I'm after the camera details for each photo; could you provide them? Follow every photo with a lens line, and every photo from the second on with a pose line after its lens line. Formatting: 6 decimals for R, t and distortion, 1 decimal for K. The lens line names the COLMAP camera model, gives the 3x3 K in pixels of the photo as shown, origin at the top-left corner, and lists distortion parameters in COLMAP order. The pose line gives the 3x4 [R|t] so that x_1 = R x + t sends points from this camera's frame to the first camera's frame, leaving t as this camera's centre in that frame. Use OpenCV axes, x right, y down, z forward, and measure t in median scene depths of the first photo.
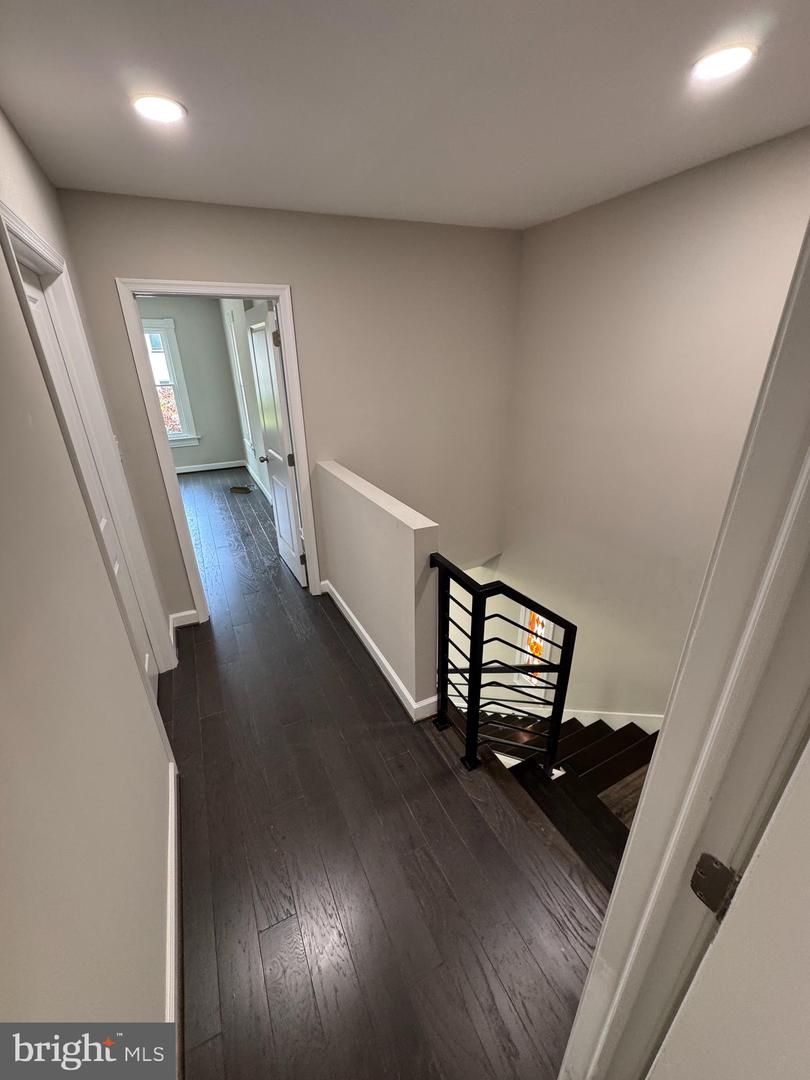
lens RADIAL K [[432.0, 0, 407.8], [0, 432.0, 540.6], [0, 0, 1]] dist [0.000182, -0.000026]
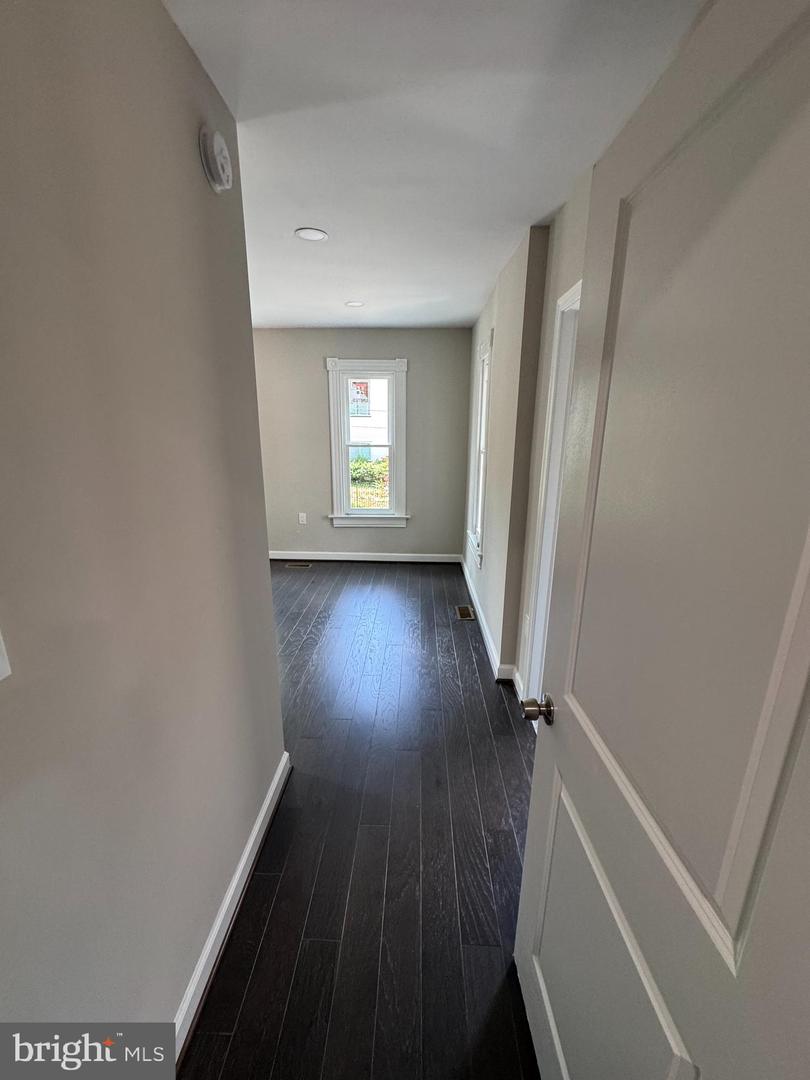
lens RADIAL K [[432.0, 0, 405.6], [0, 432.0, 538.1], [0, 0, 1]] dist [0.000182, -0.000026]
pose [[0.881721, 0.143903, -0.449289, -0.160321], [-0.204244, 0.974905, -0.088573, -0.141280], [0.425268, 0.169861, 0.888985, 0.367758]]
